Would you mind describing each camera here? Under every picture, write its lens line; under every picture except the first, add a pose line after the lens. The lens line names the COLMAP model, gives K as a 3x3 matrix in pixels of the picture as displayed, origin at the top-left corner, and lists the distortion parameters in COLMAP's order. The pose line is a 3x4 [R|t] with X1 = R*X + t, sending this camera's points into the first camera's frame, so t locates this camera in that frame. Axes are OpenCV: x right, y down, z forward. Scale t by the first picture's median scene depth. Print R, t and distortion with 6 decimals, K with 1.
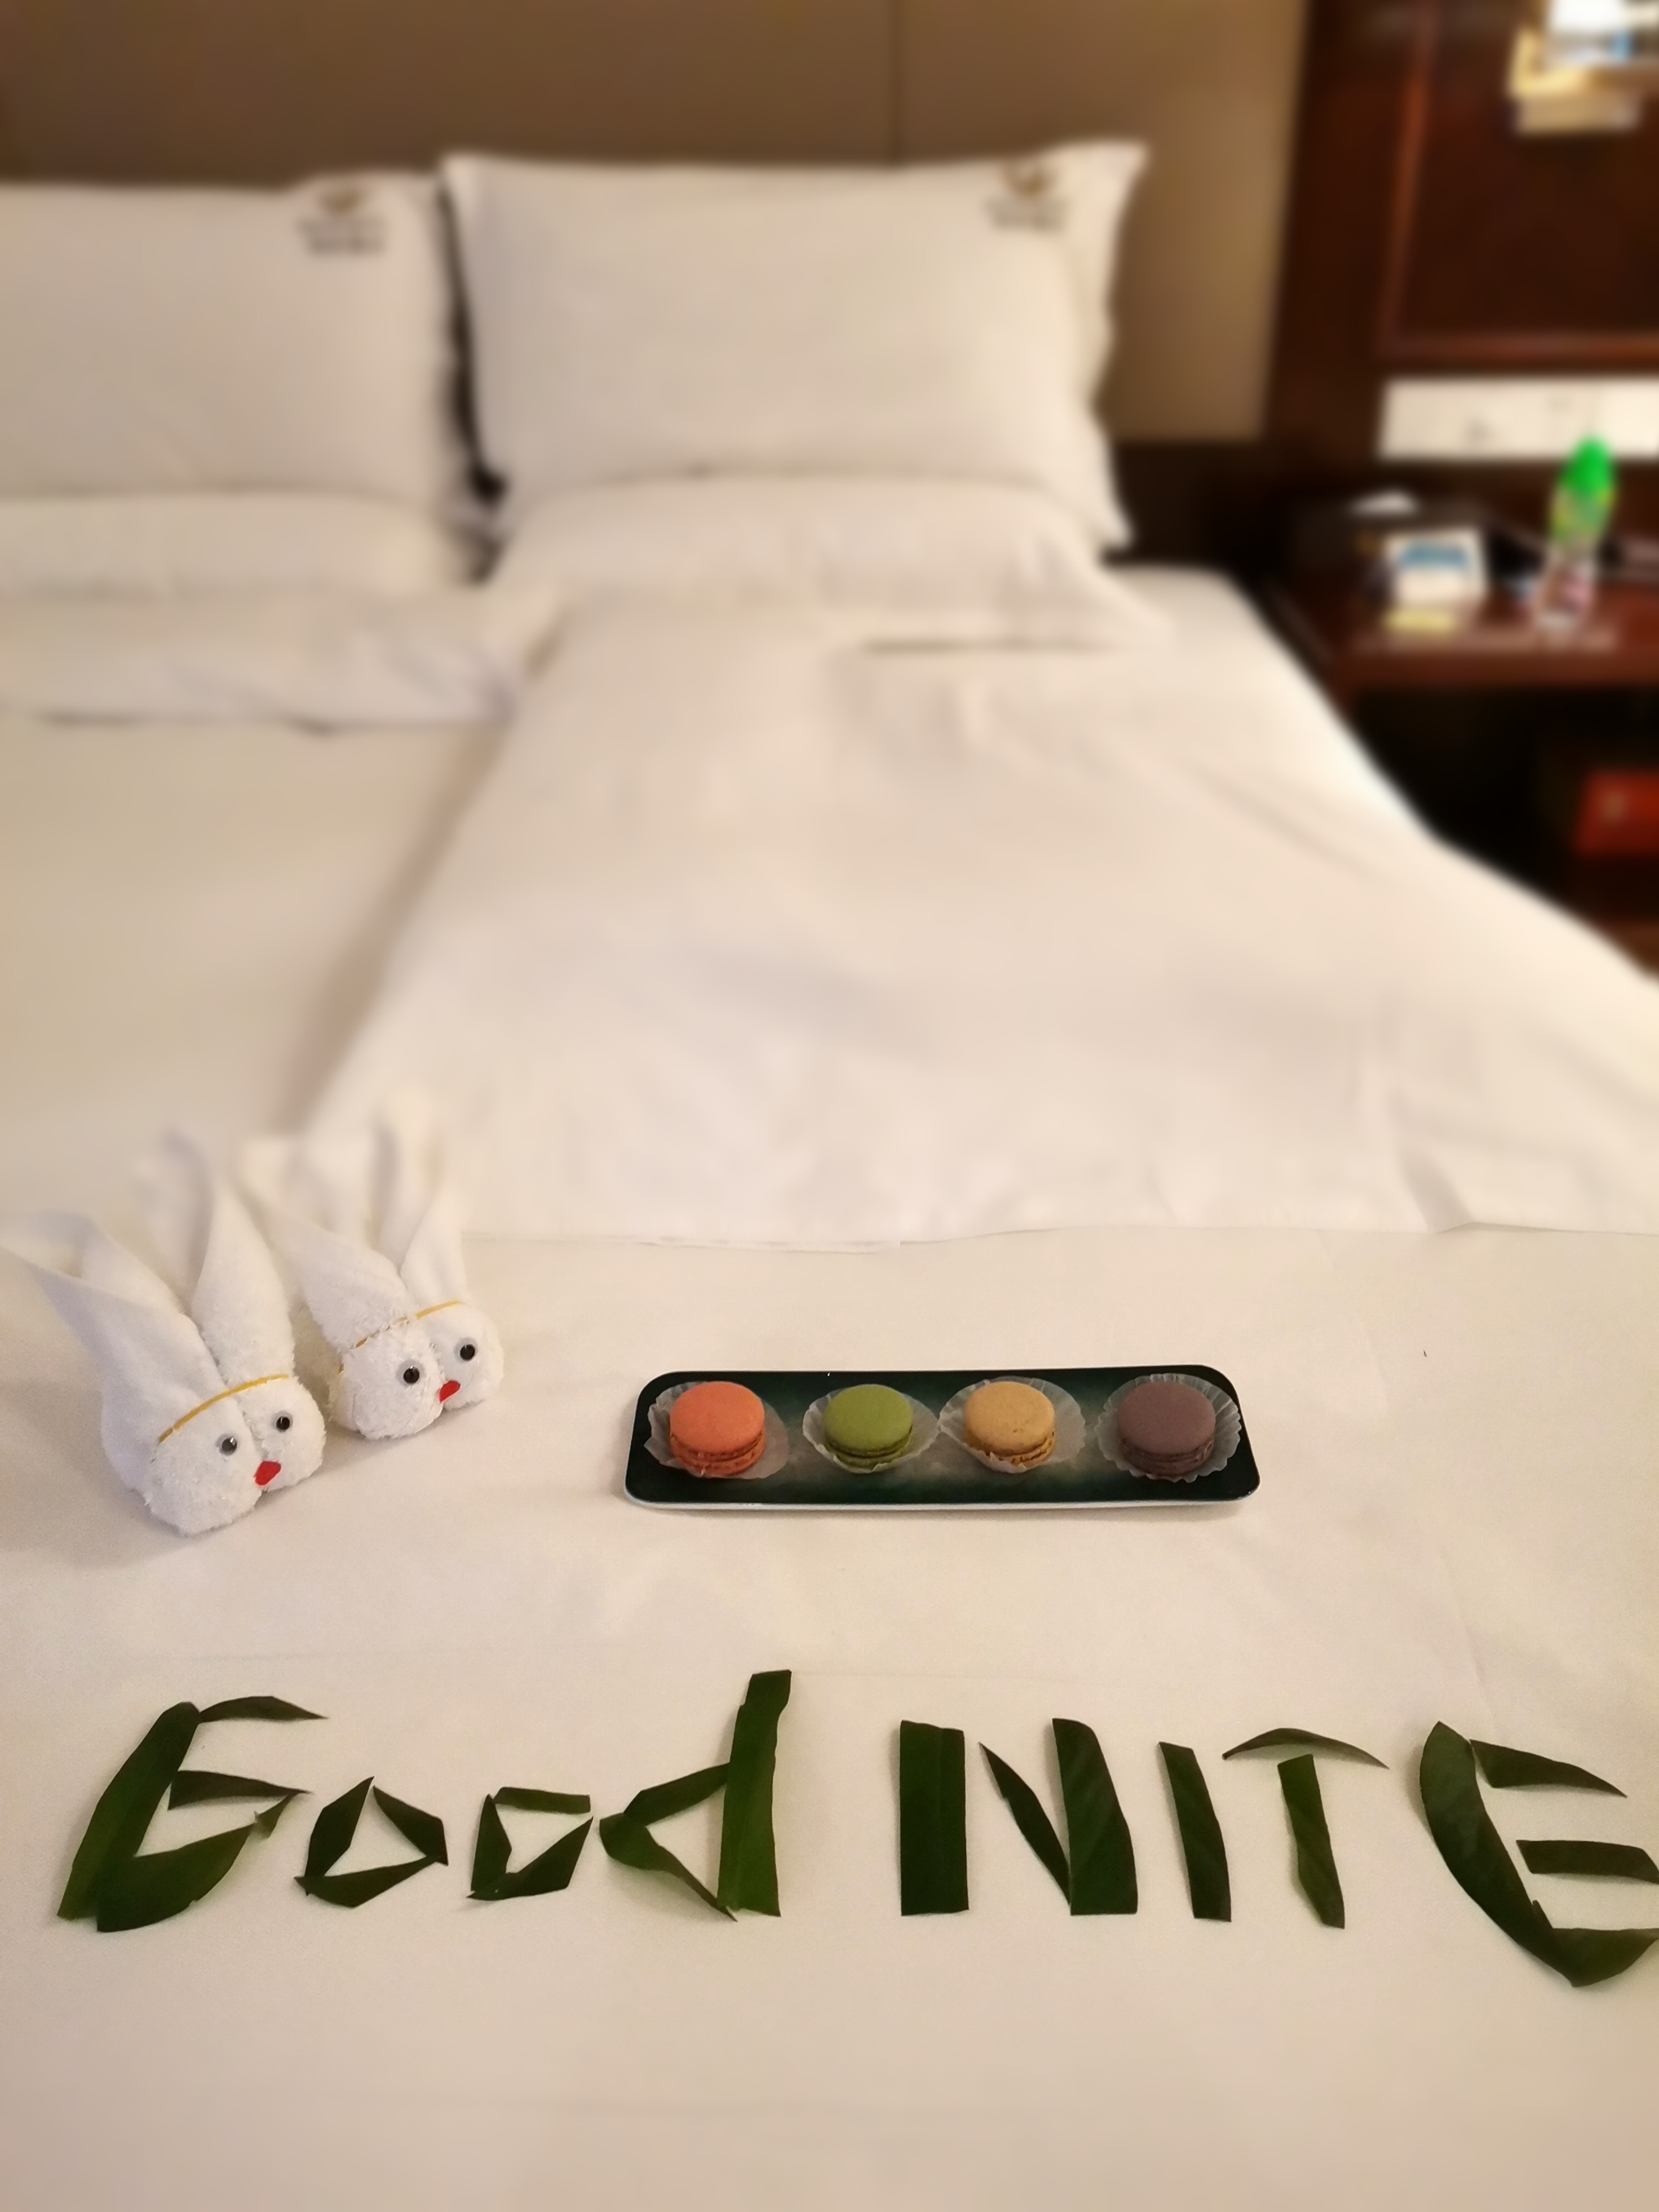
lens RADIAL K [[1655.3, 0, 829.5], [0, 1655.3, 1106.0], [0, 0, 1]] dist [0.138889, -0.222880]
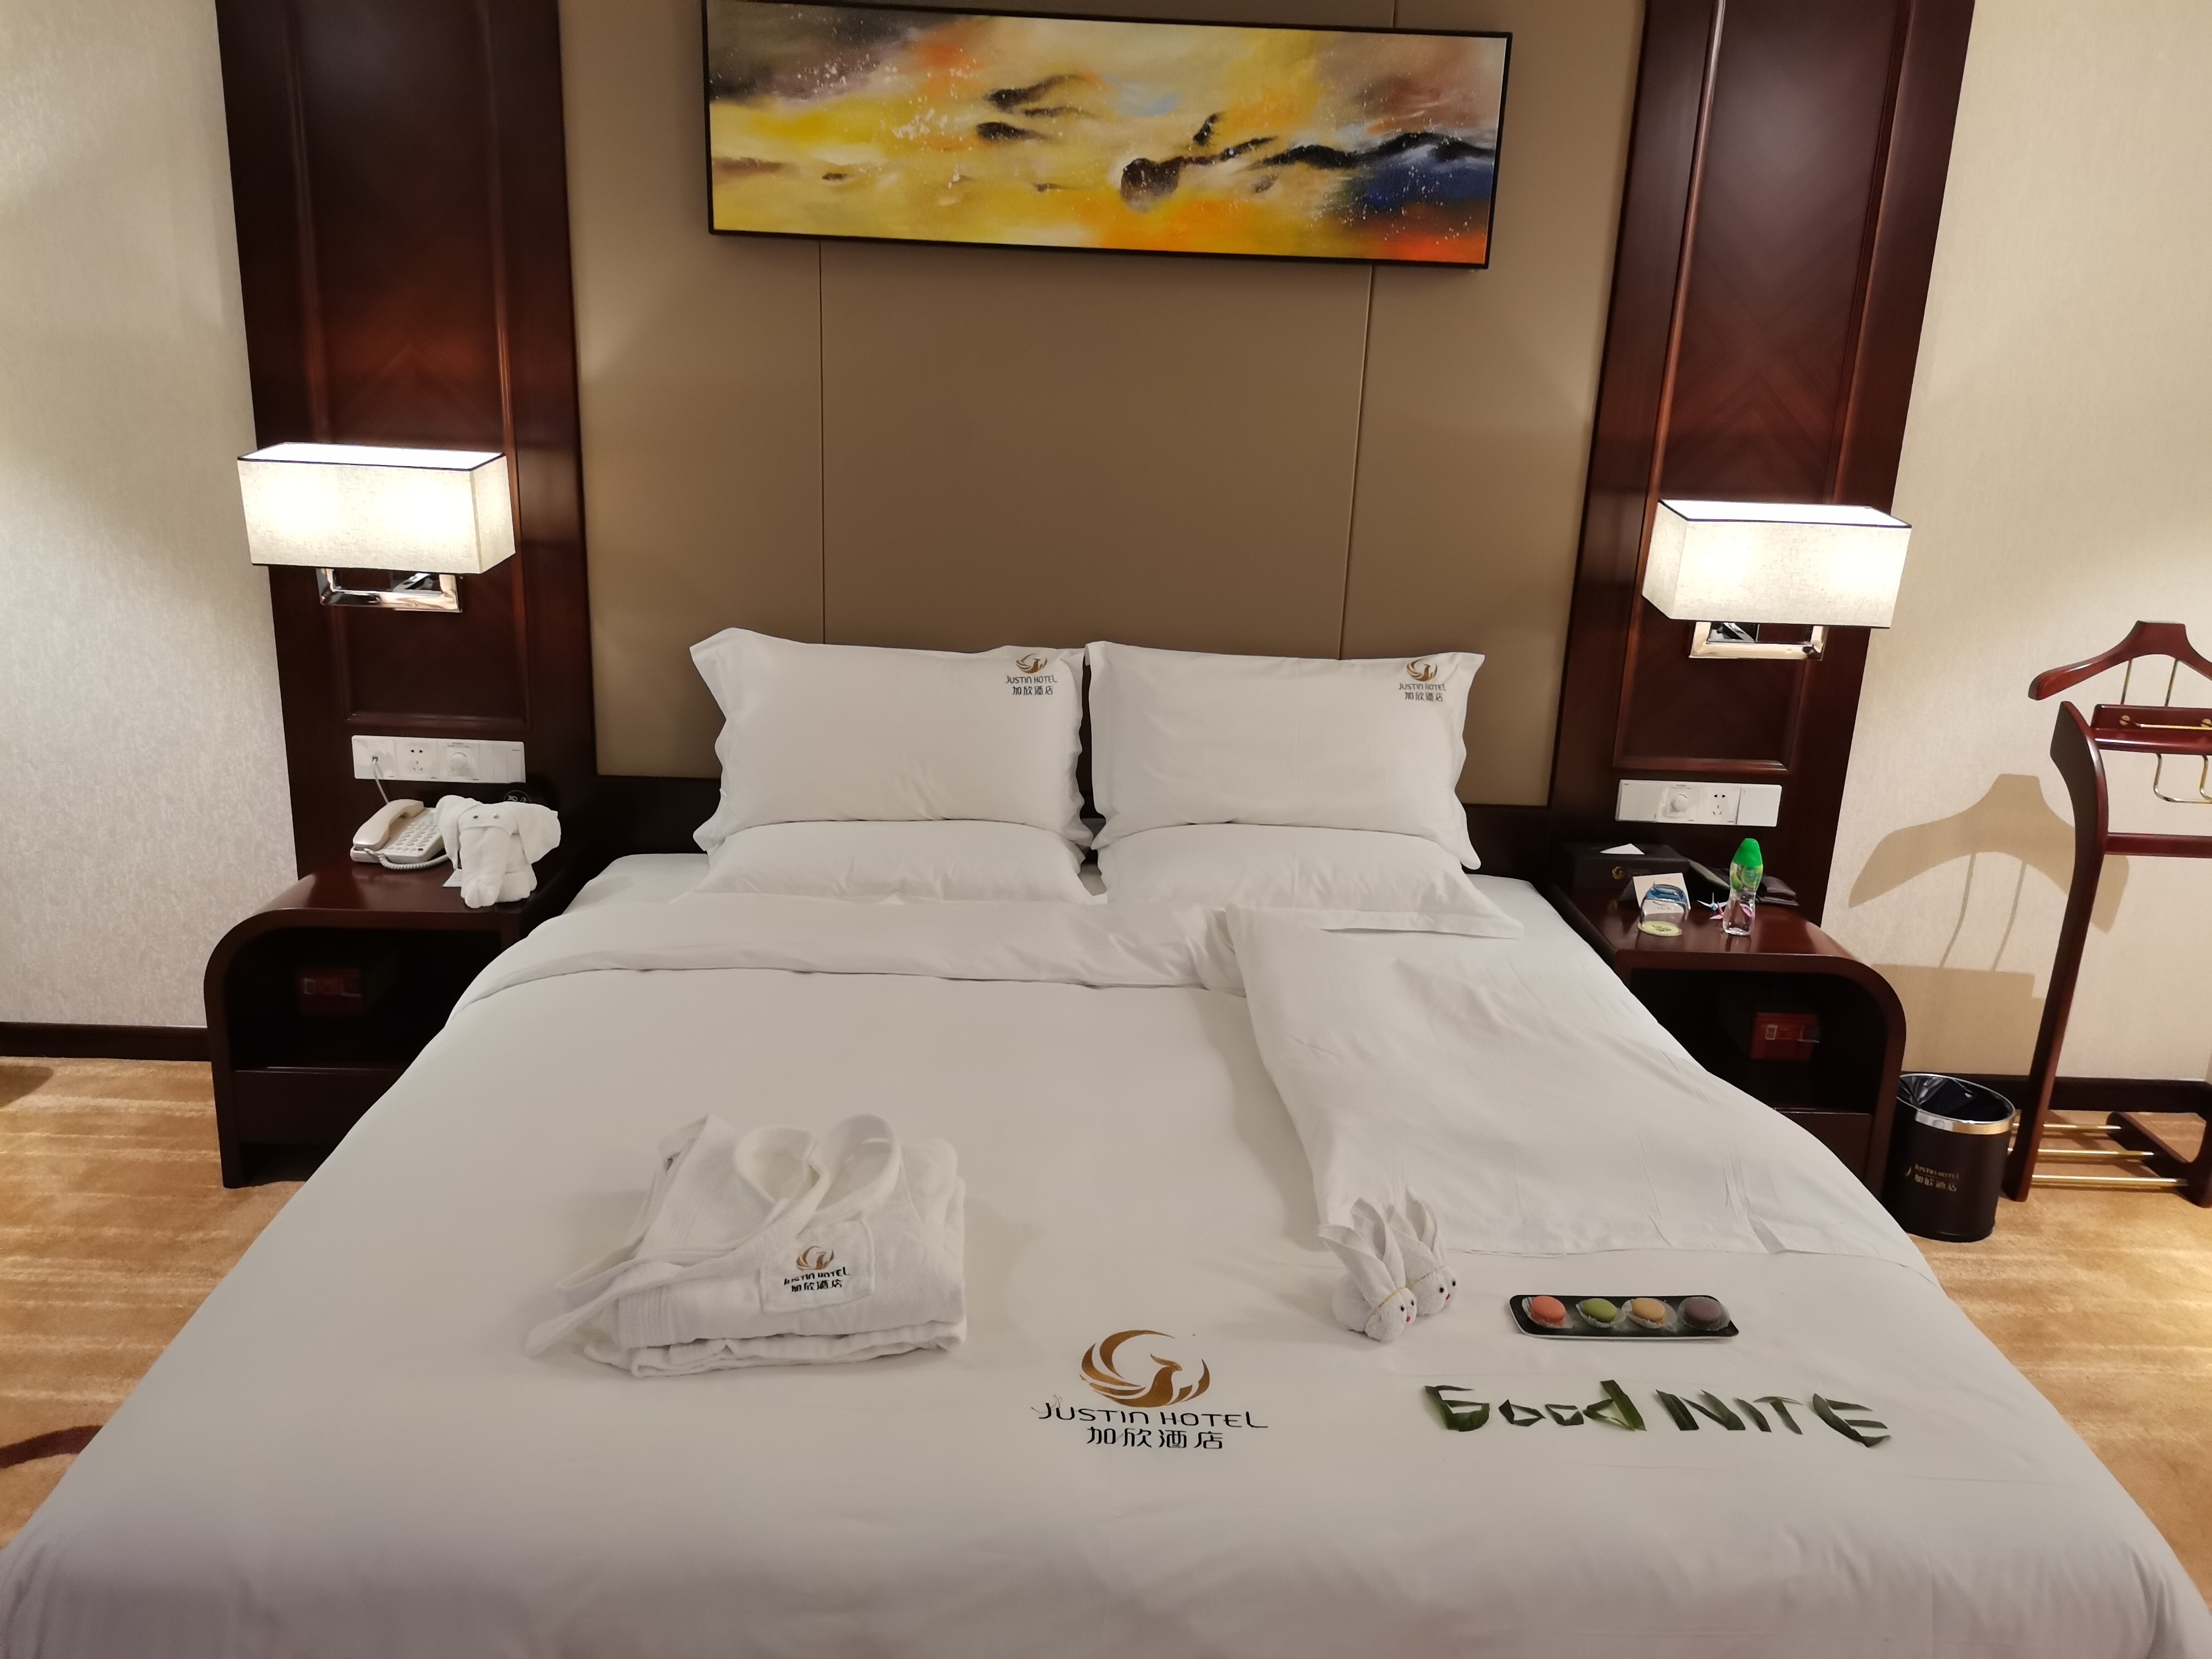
lens RADIAL K [[1655.3, 0, 1106.0], [0, 1655.3, 829.5], [0, 0, 1]] dist [0.138889, -0.222880]
pose [[0.995408, 0.032994, 0.089853, -0.377238], [-0.011169, 0.972339, -0.233305, 0.024433], [-0.095065, 0.231230, 0.968243, -0.645778]]
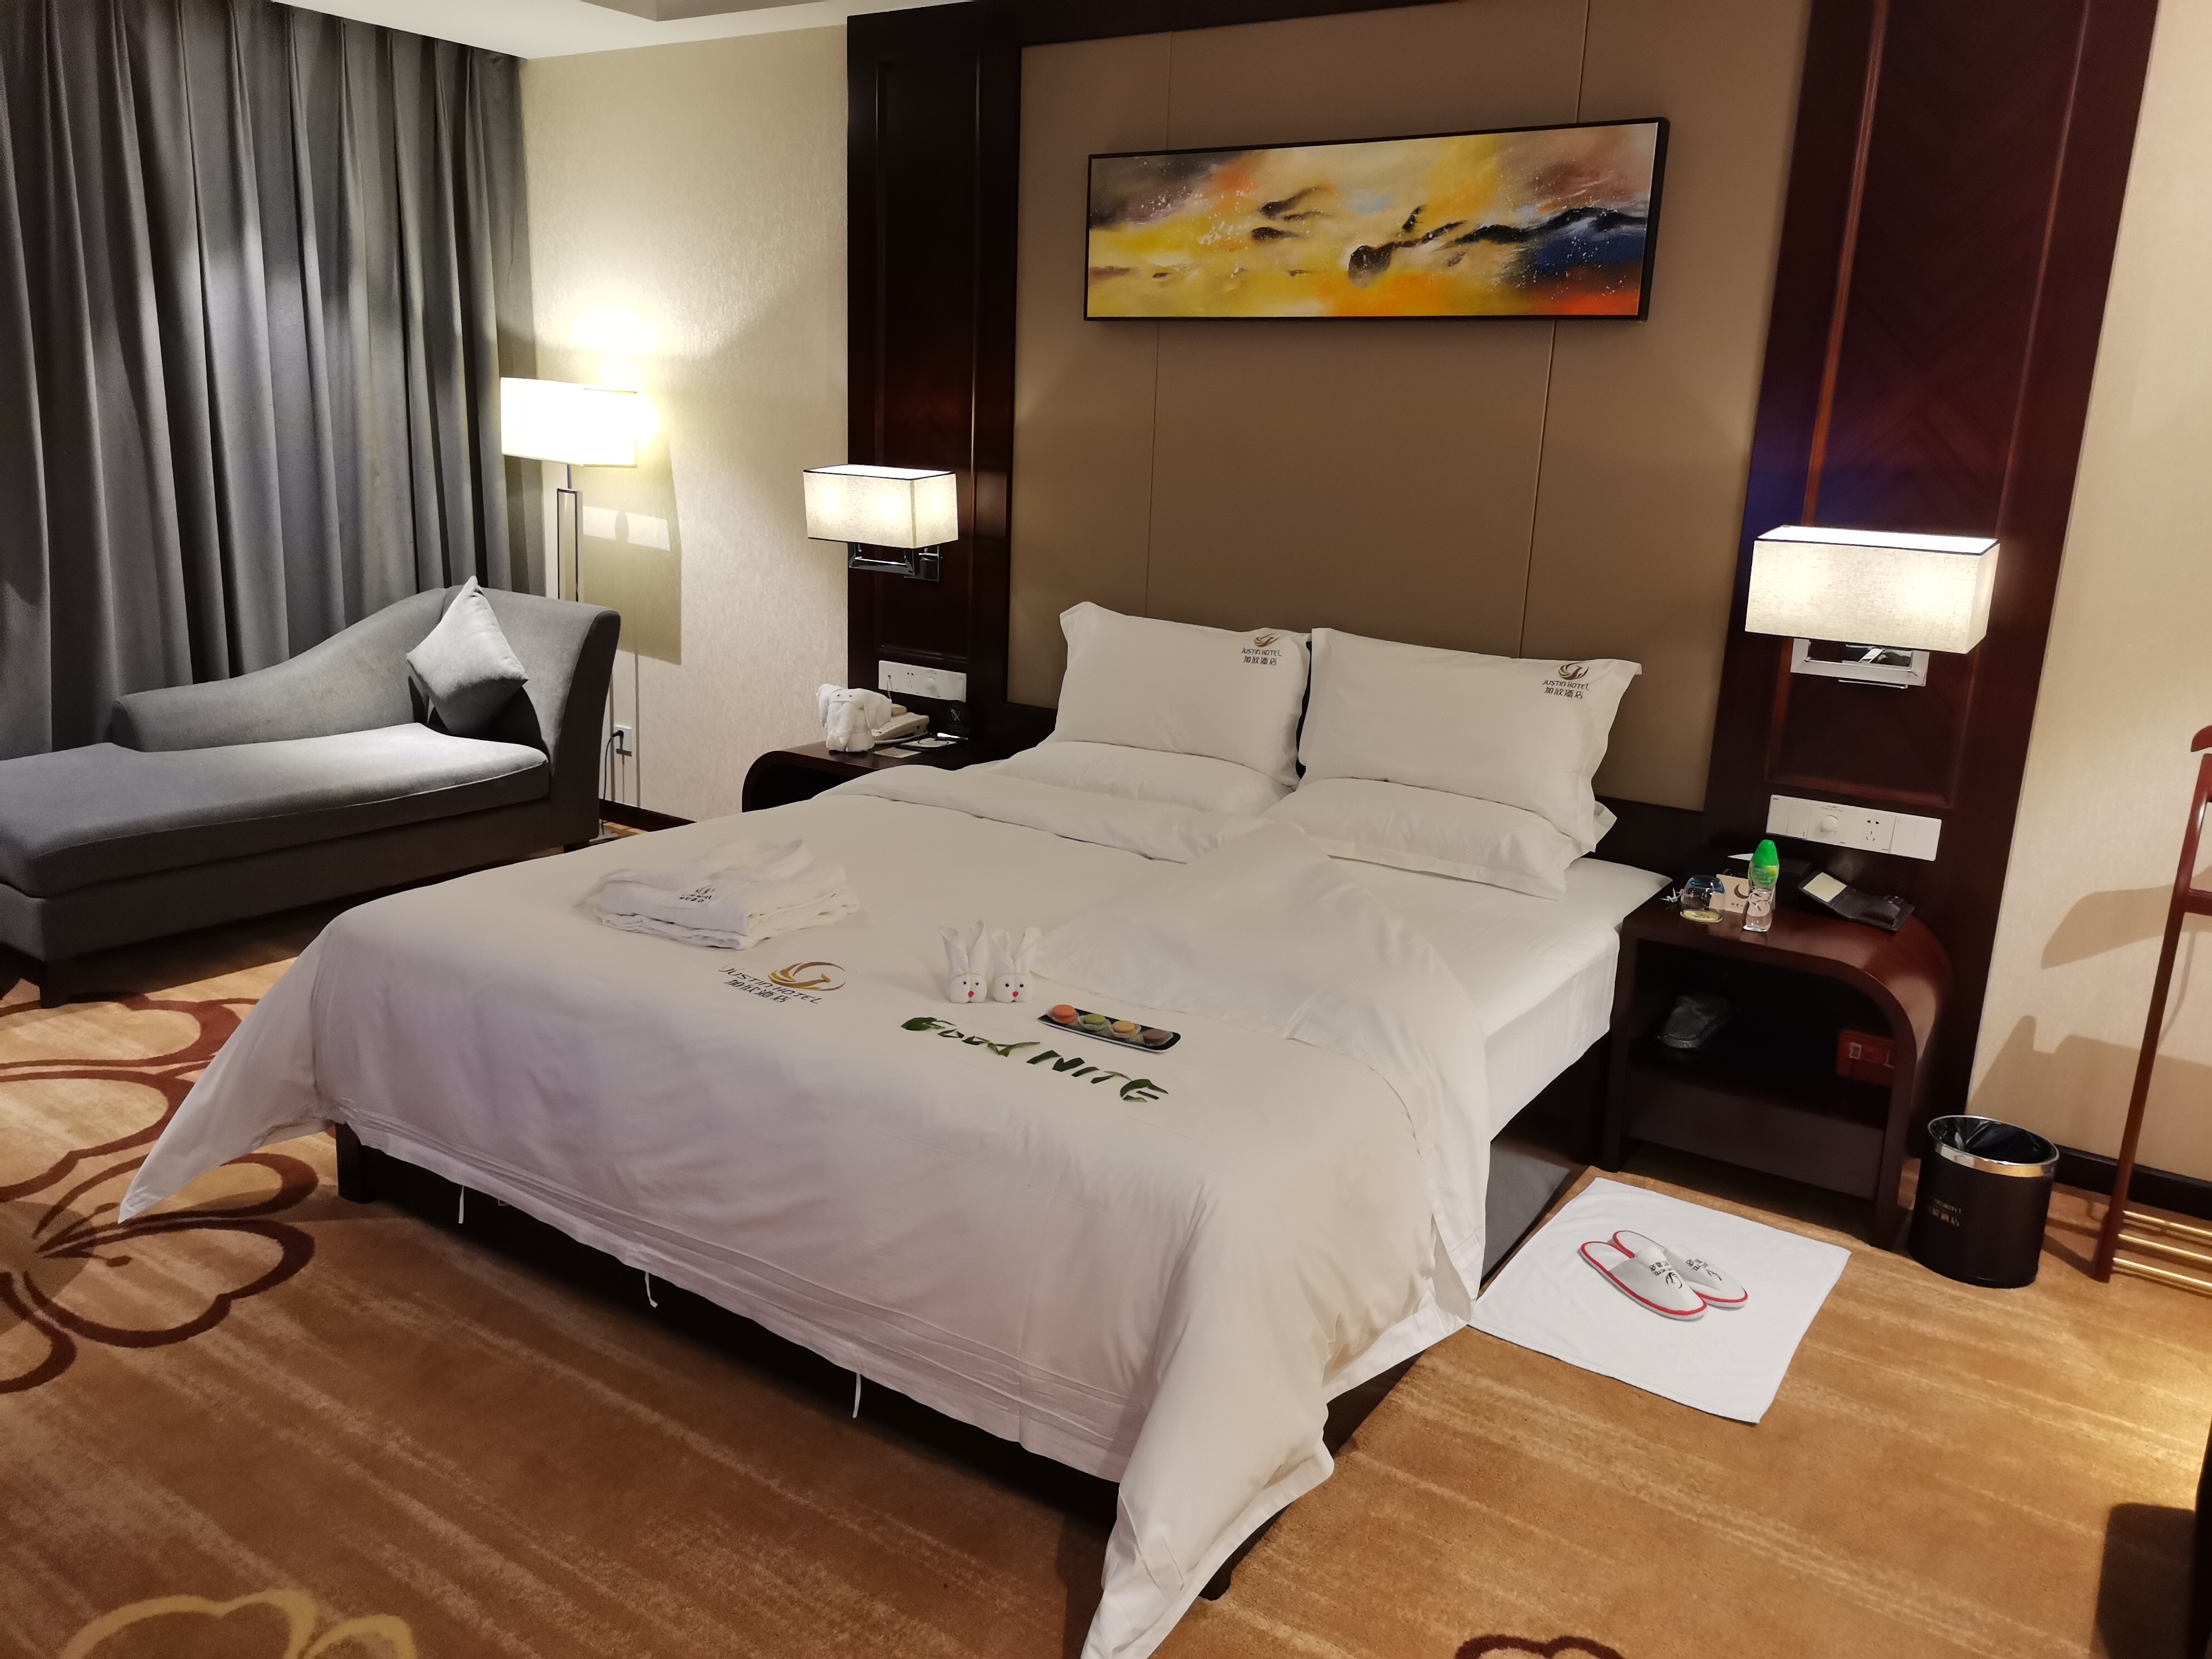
lens RADIAL K [[1655.3, 0, 1106.0], [0, 1655.3, 829.5], [0, 0, 1]] dist [0.138889, -0.222880]
pose [[0.852064, 0.174416, -0.493523, 0.681963], [-0.303067, 0.933124, -0.193467, 0.183734], [0.426774, 0.314417, 0.847942, -0.892948]]
